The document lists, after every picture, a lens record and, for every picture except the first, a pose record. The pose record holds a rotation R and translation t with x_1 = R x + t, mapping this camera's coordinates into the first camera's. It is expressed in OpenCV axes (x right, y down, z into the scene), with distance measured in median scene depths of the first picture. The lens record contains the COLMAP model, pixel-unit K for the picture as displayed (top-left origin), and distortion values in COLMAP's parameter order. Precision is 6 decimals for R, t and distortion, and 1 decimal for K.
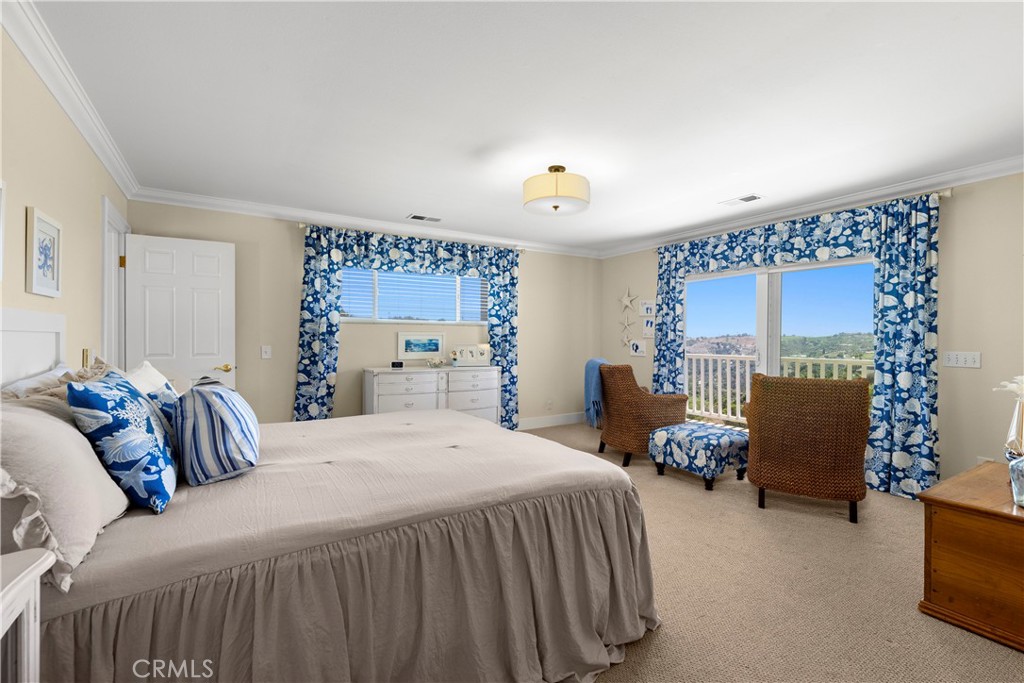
lens RADIAL K [[461.0, 0, 518.3], [0, 461.0, 338.0], [0, 0, 1]] dist [0.007333, -0.001176]
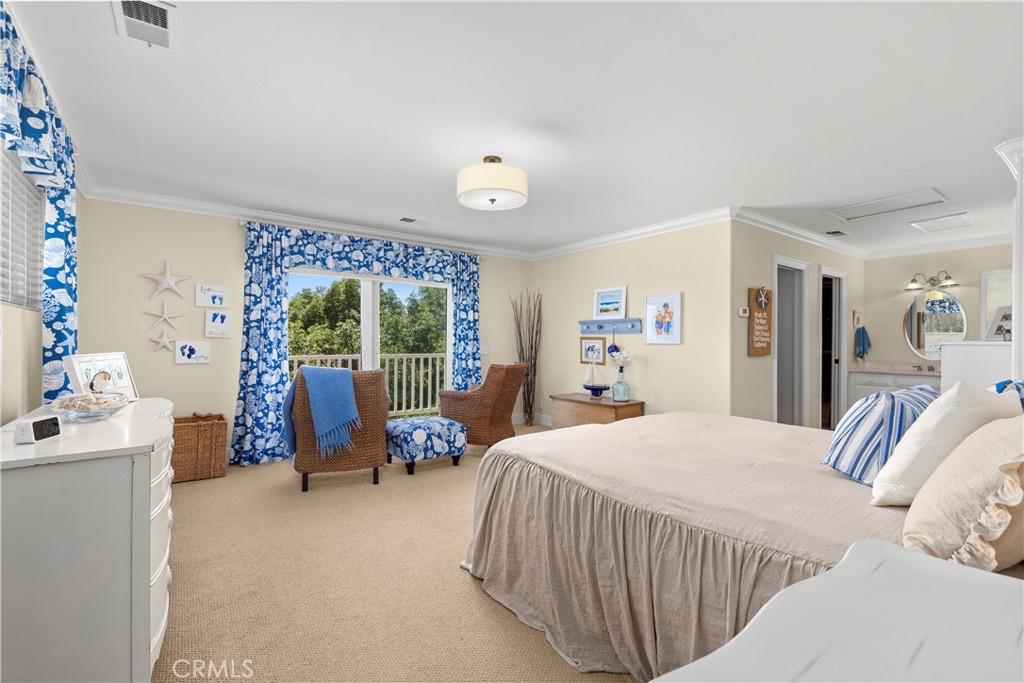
lens RADIAL K [[461.0, 0, 512.0], [0, 461.0, 343.0], [0, 0, 1]] dist [0.007333, -0.001176]
pose [[-0.085760, -0.014052, 0.996217, -0.743865], [-0.006118, 0.999889, 0.013577, -0.006590], [-0.996297, -0.004931, -0.085837, 0.902615]]
